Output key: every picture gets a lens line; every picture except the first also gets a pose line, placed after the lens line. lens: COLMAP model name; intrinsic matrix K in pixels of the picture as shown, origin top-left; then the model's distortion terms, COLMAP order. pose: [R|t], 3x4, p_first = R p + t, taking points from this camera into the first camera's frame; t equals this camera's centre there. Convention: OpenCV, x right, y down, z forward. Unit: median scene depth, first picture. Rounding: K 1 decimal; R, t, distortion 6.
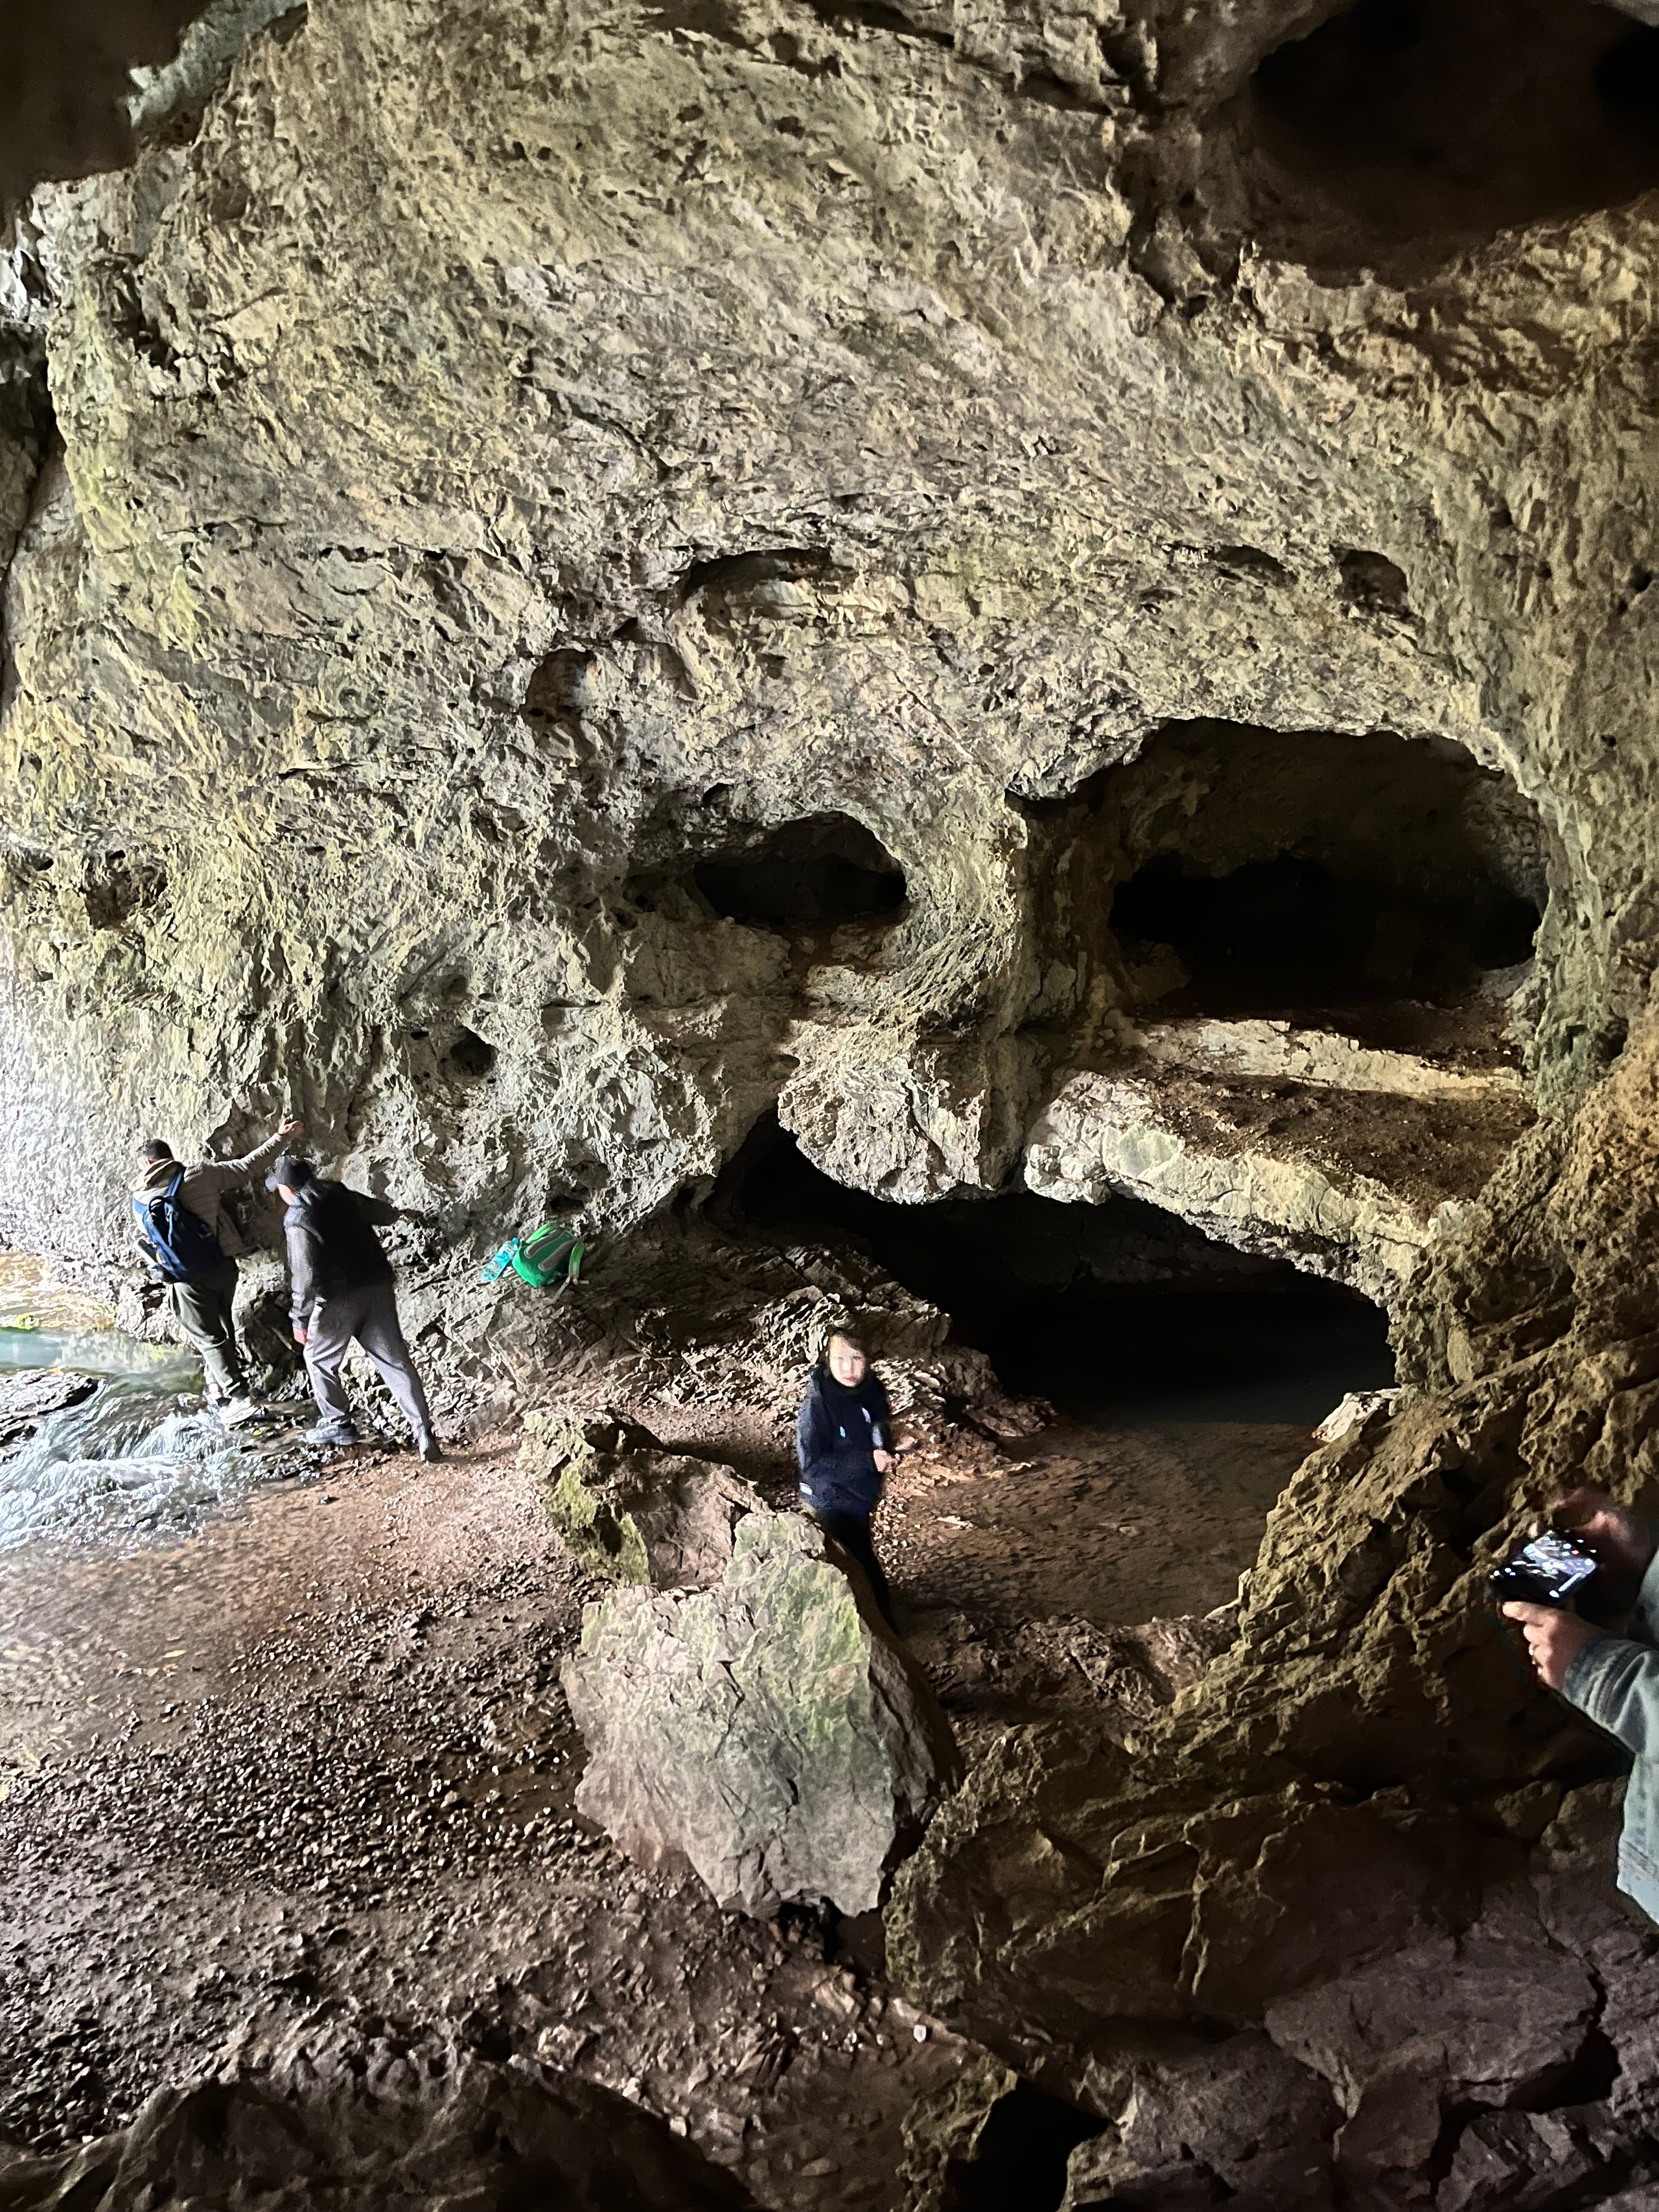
lens RADIAL K [[1653.5, 0, 829.5], [0, 1653.5, 1106.0], [0, 0, 1]] dist [-0.000420, 0.006824]
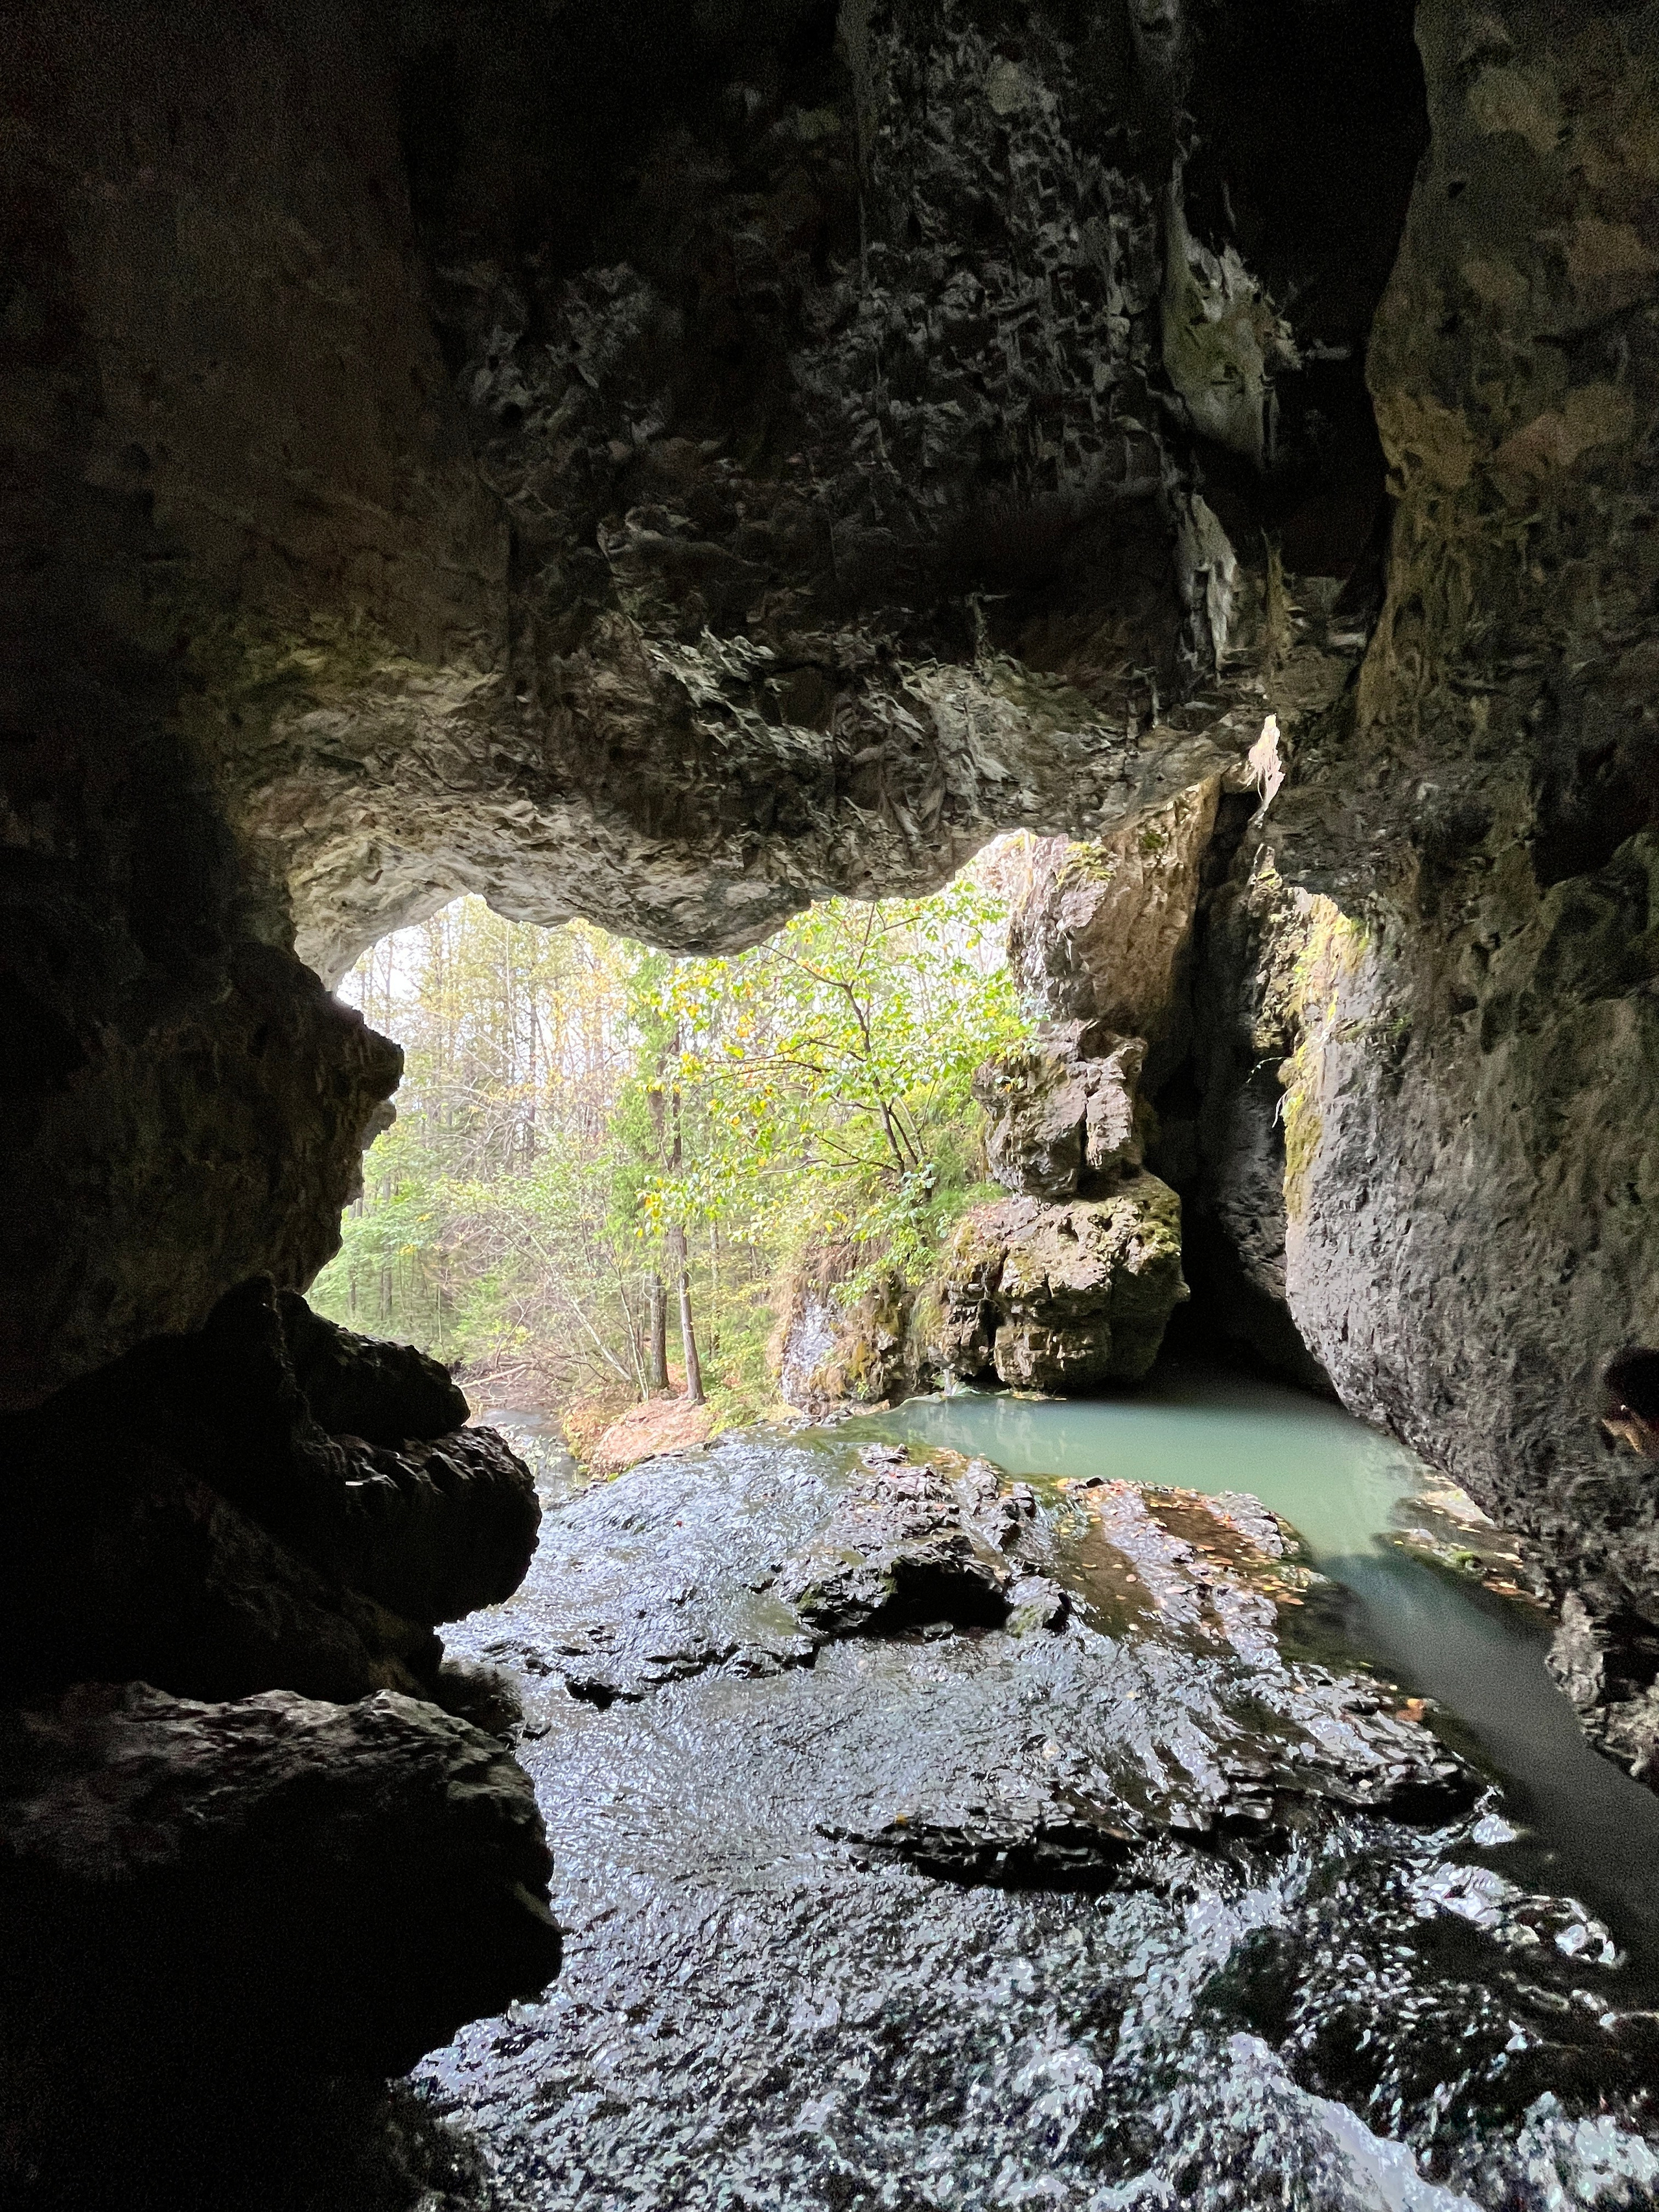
lens RADIAL K [[890.1, 0, 829.5], [0, 890.1, 1106.0], [0, 0, 1]] dist [-0.002853, -0.000257]
pose [[0.313091, -0.062136, -0.947688, -0.272913], [-0.146653, 0.982726, -0.112883, 0.034914], [0.938332, 0.174324, 0.298570, 0.784538]]
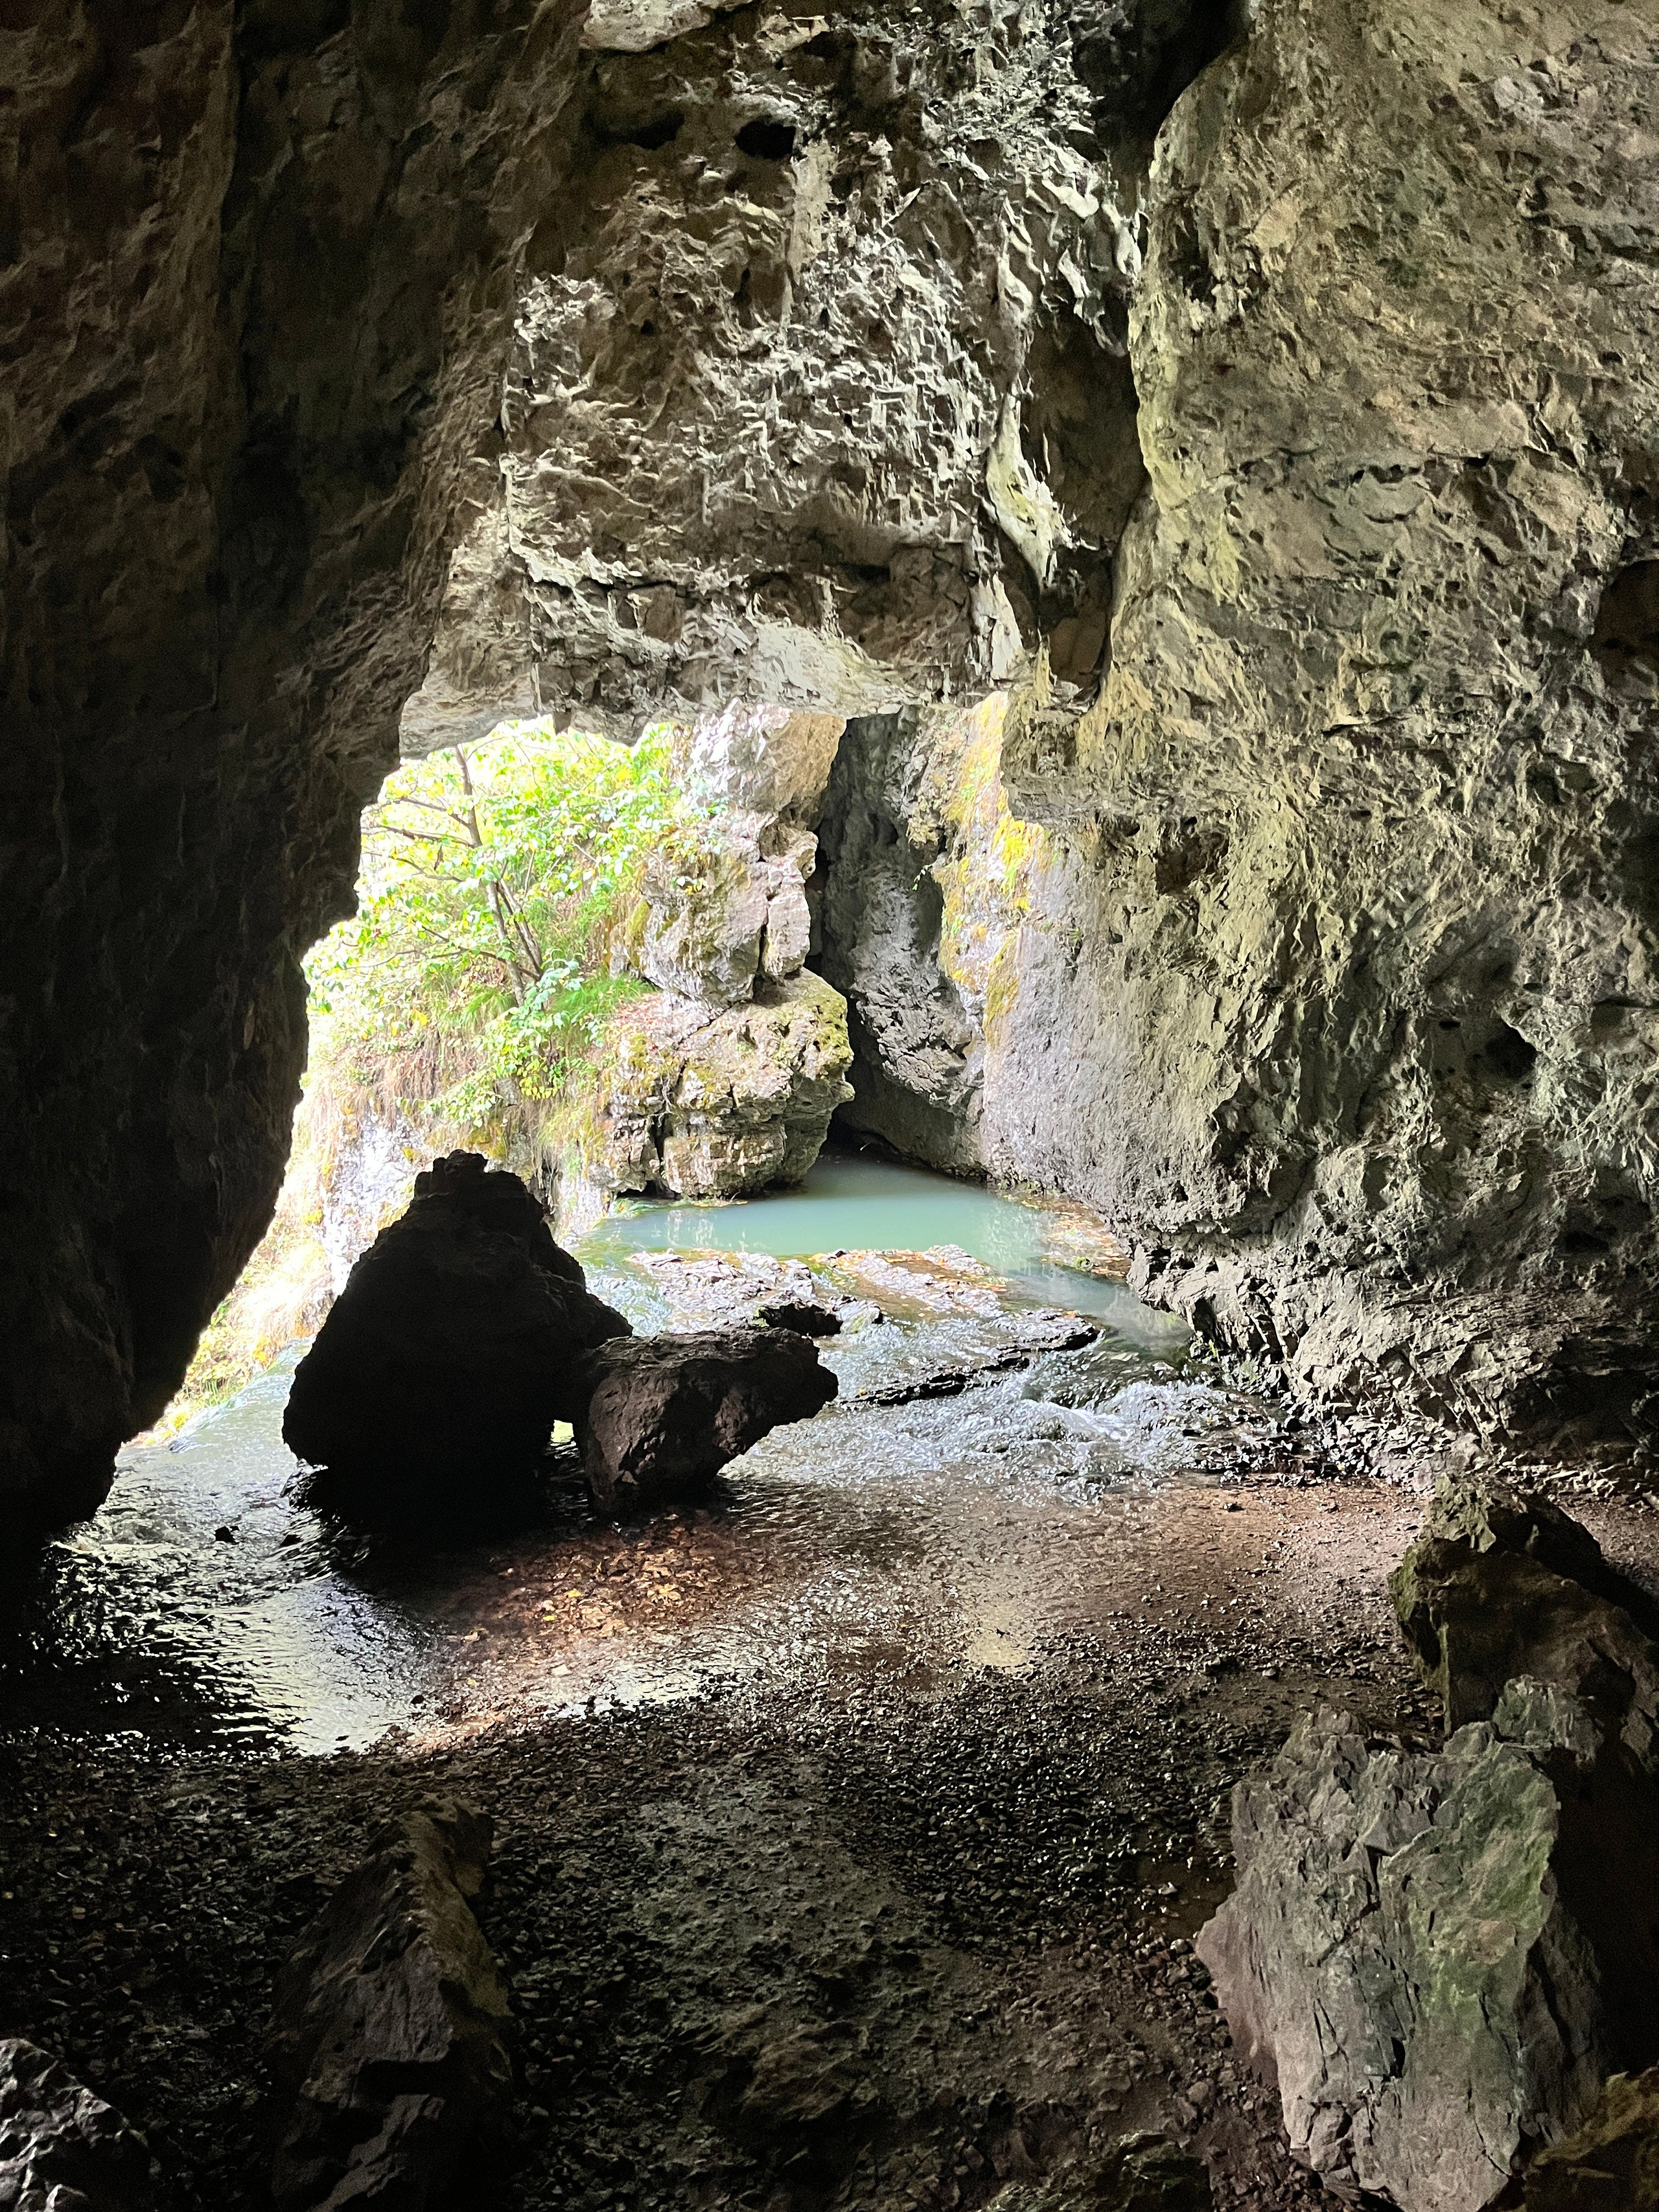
lens RADIAL K [[1650.6, 0, 835.7], [0, 1650.6, 1110.3], [0, 0, 1]] dist [0.069024, -0.090707]
pose [[0.735658, 0.124382, -0.665836, 0.115809], [-0.119214, 0.991427, 0.053489, -0.006614], [0.666780, 0.040027, 0.744179, 0.128735]]
